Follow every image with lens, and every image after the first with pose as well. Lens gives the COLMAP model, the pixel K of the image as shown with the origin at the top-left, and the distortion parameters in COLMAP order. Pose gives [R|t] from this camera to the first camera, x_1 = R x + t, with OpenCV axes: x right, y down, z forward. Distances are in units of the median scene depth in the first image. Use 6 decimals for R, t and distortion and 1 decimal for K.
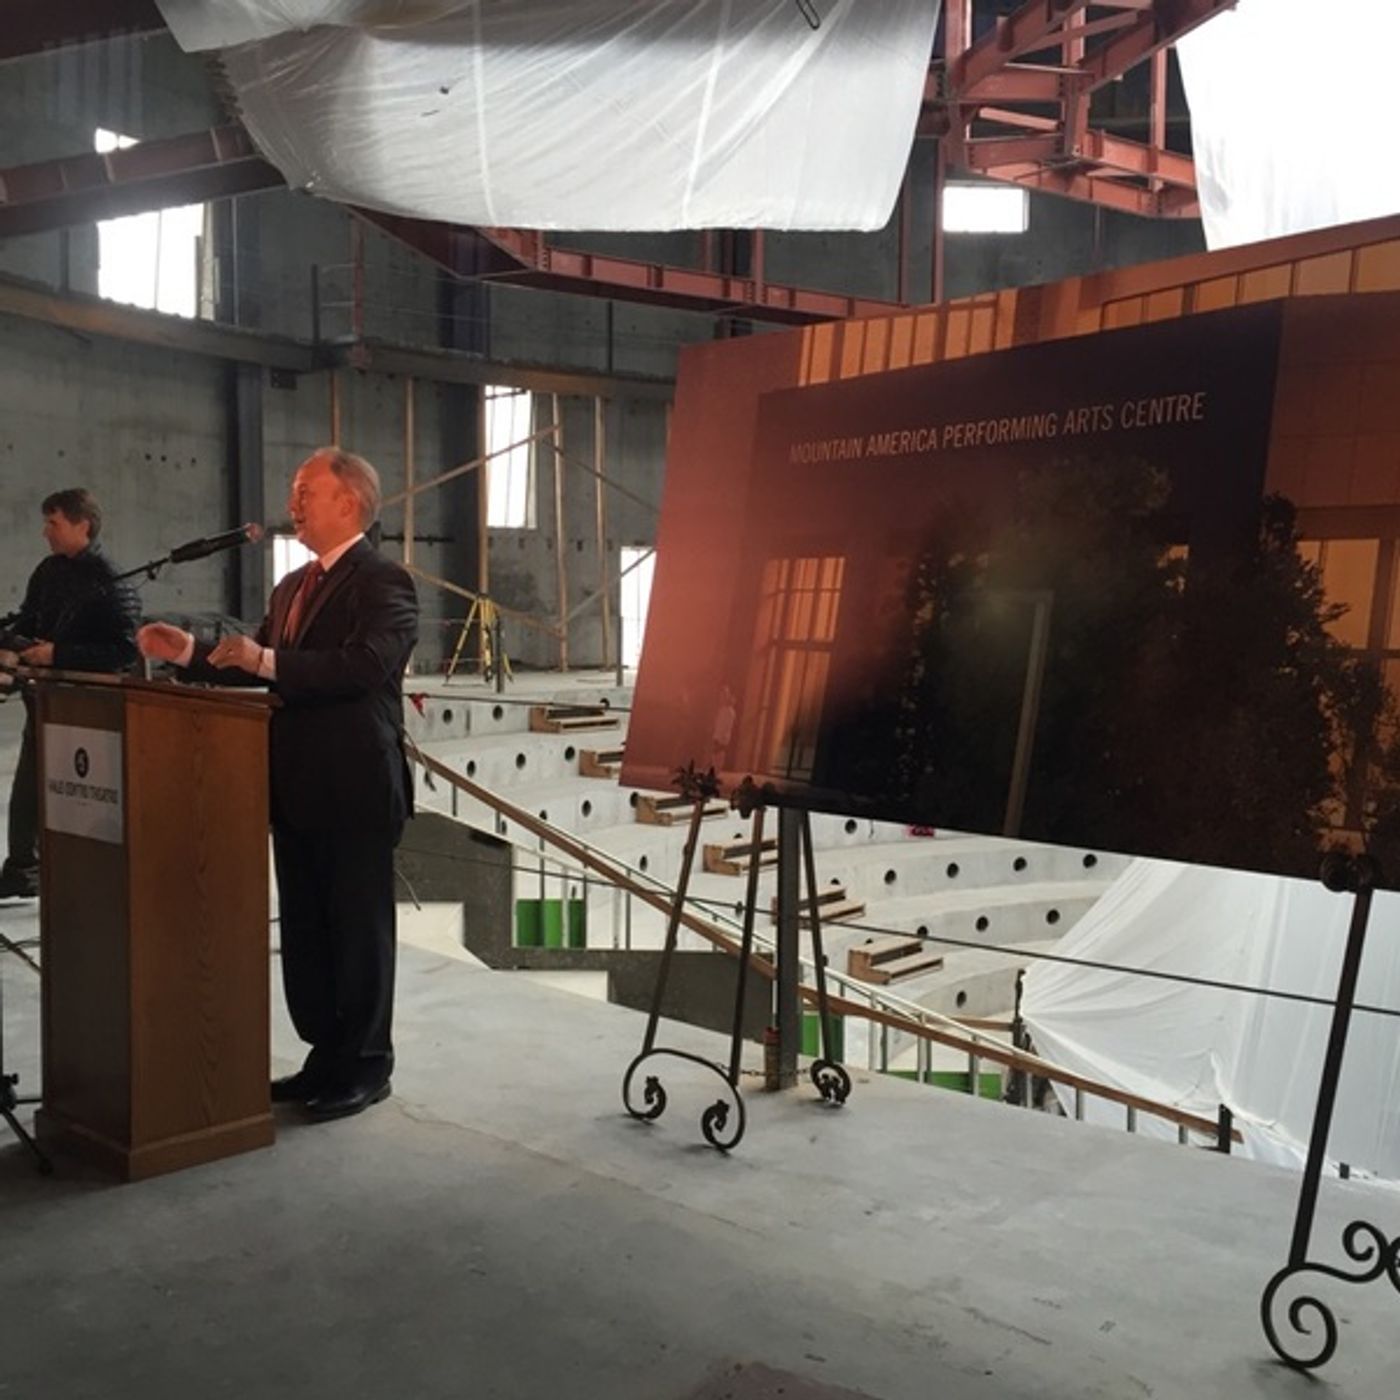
lens RADIAL K [[1664.0, 0, 700.0], [0, 1664.0, 700.0], [0, 0, 1]] dist [0.065322, -0.037566]
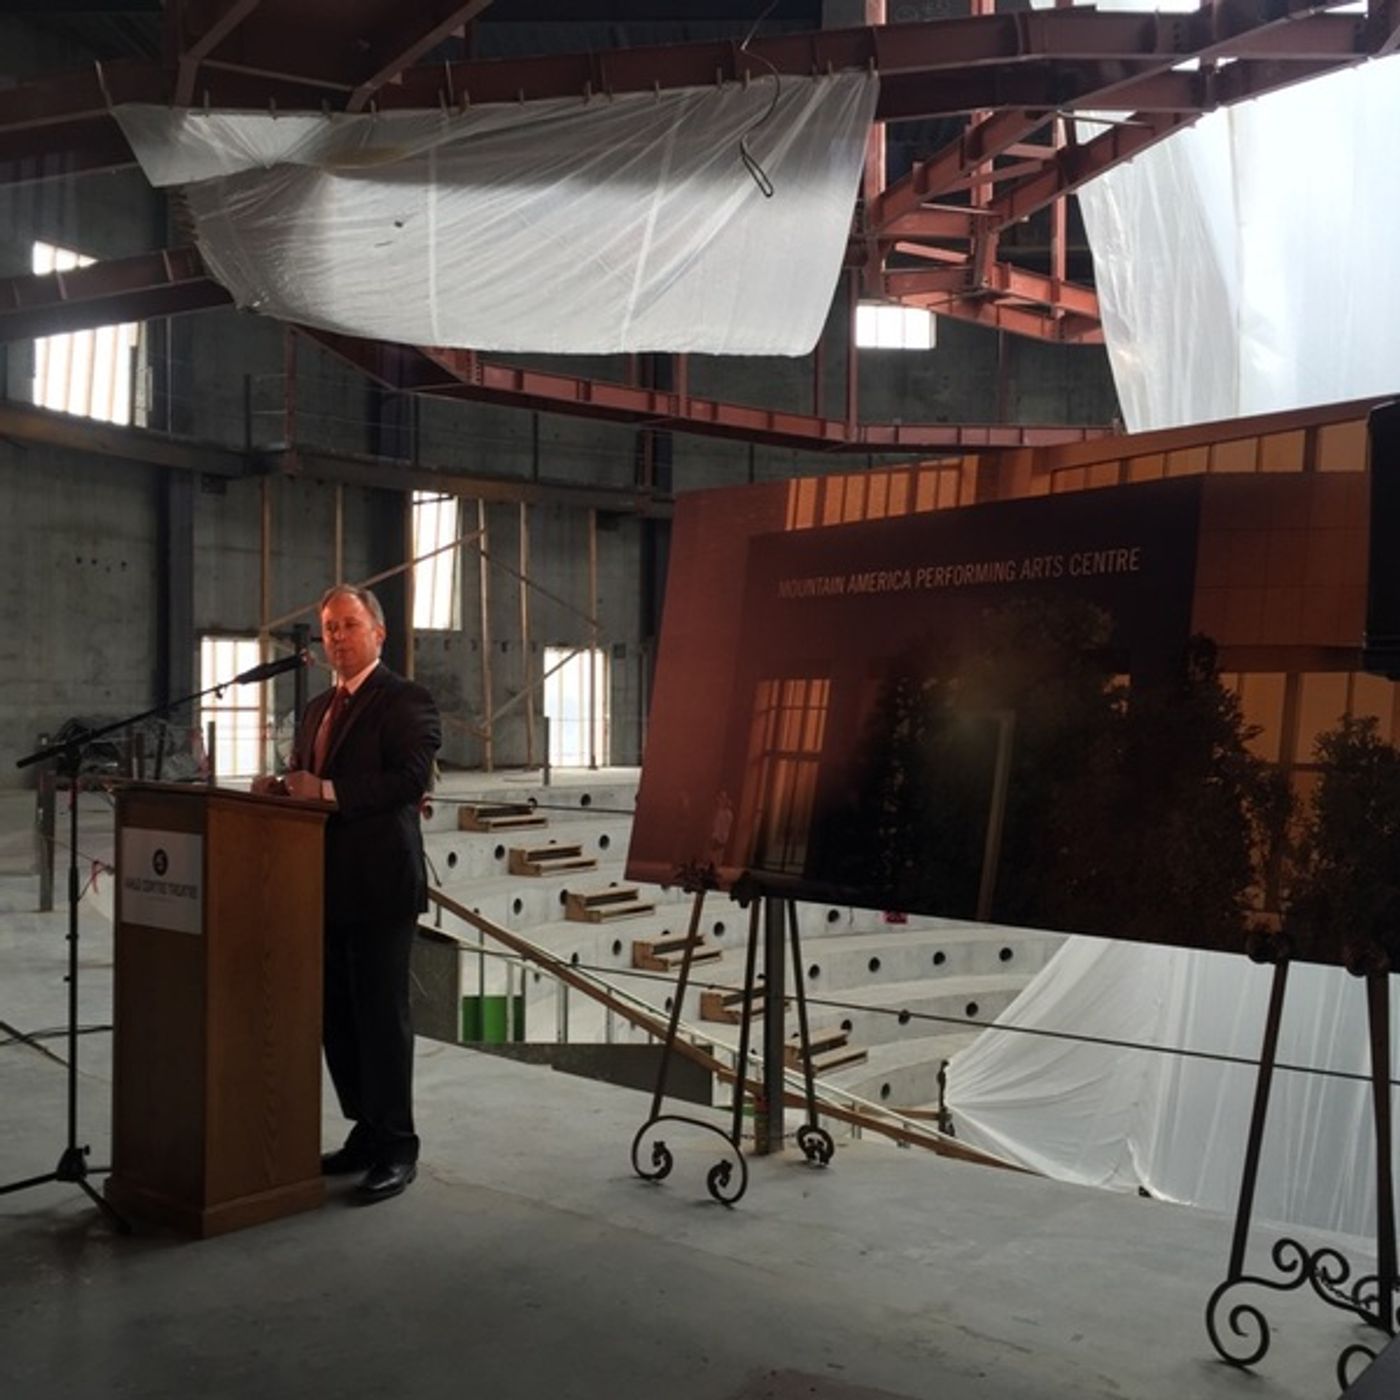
lens RADIAL K [[1660.4, 0, 700.0], [0, 1660.4, 700.0], [0, 0, 1]] dist [0.051309, 0.024145]
pose [[0.998540, 0.000067, 0.054014, -0.064329], [0.003103, 0.998277, -0.058601, -0.004382], [-0.053925, 0.058683, 0.996819, -0.138566]]
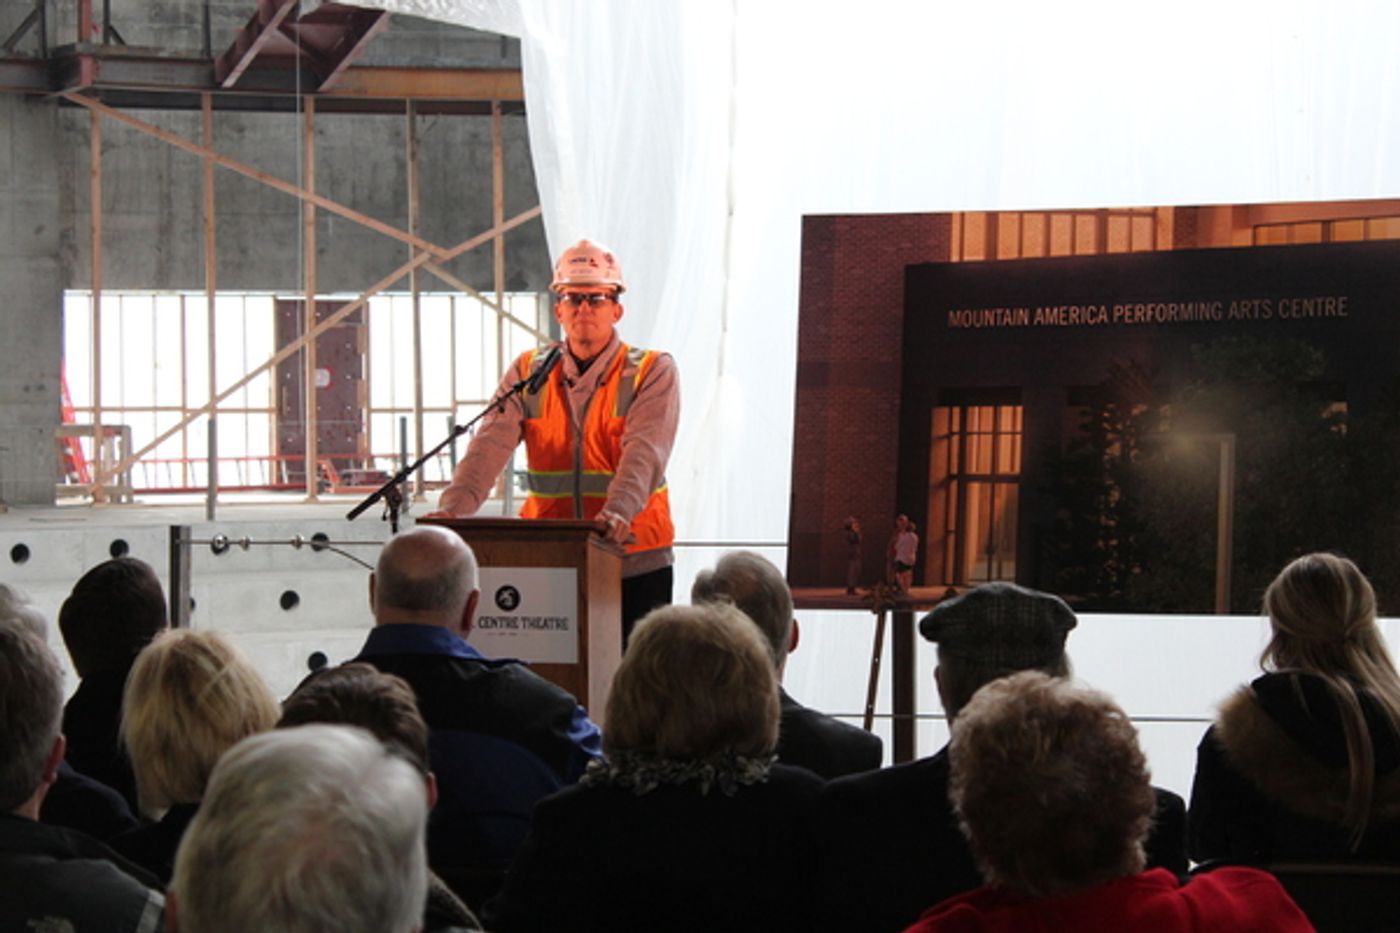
lens RADIAL K [[3210.9, 0, 707.1], [0, 3210.9, 466.1], [0, 0, 1]] dist [0.048004, -0.184814]
pose [[0.869452, -0.025576, 0.493355, -1.274587], [0.041583, 0.998904, -0.021498, 0.000051], [-0.492265, 0.039206, 0.869562, -0.938201]]
